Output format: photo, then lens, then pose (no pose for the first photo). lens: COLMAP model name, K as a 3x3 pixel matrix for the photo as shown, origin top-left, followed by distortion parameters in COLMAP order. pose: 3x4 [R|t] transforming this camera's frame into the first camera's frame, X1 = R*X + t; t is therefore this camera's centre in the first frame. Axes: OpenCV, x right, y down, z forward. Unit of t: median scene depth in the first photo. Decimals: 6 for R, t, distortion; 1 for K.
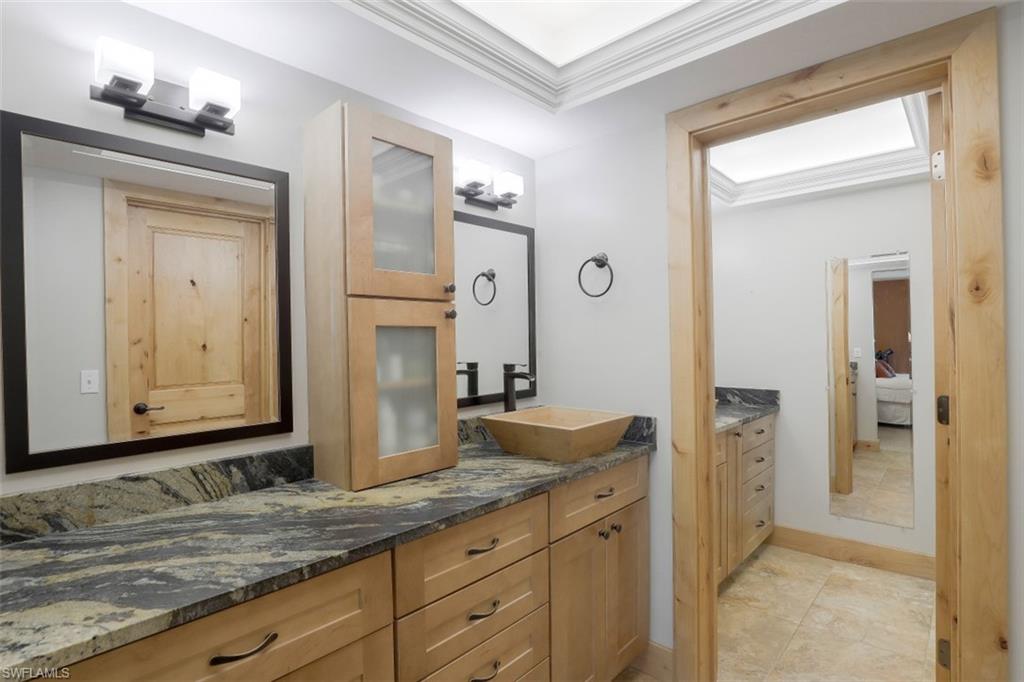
lens RADIAL K [[476.7, 0, 508.2], [0, 476.7, 336.8], [0, 0, 1]] dist [-0.009405, 0.000153]
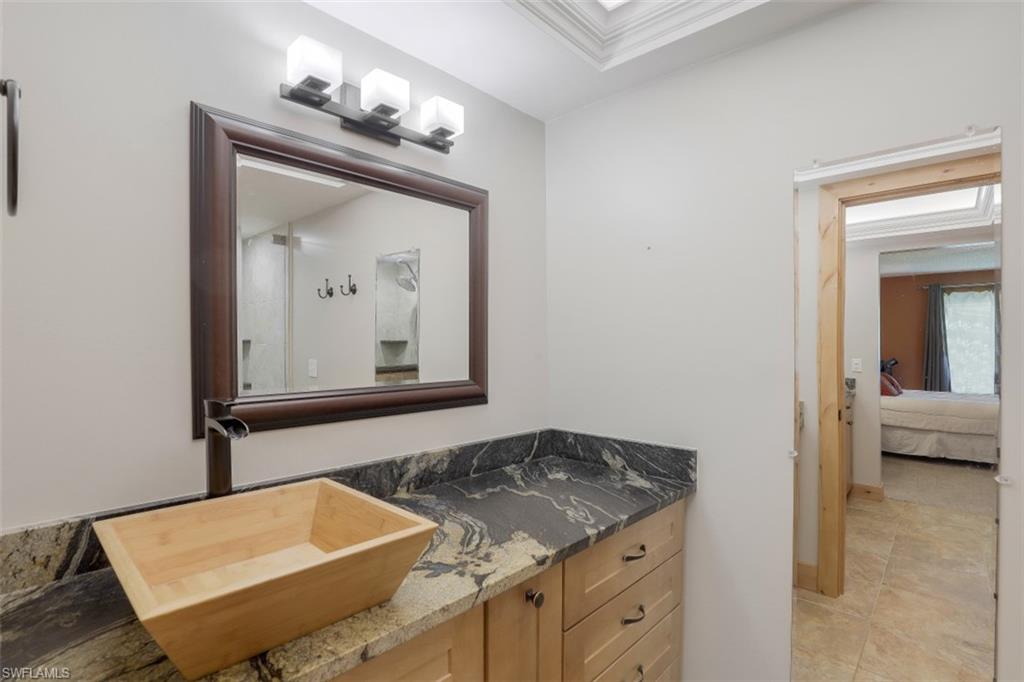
lens RADIAL K [[486.5, 0, 509.5], [0, 486.5, 335.1], [0, 0, 1]] dist [0.016725, -0.000261]
pose [[0.999531, 0.024885, 0.017862, 0.178626], [-0.024902, 0.999690, 0.000690, -0.001617], [-0.017839, -0.001134, 0.999840, 0.241681]]
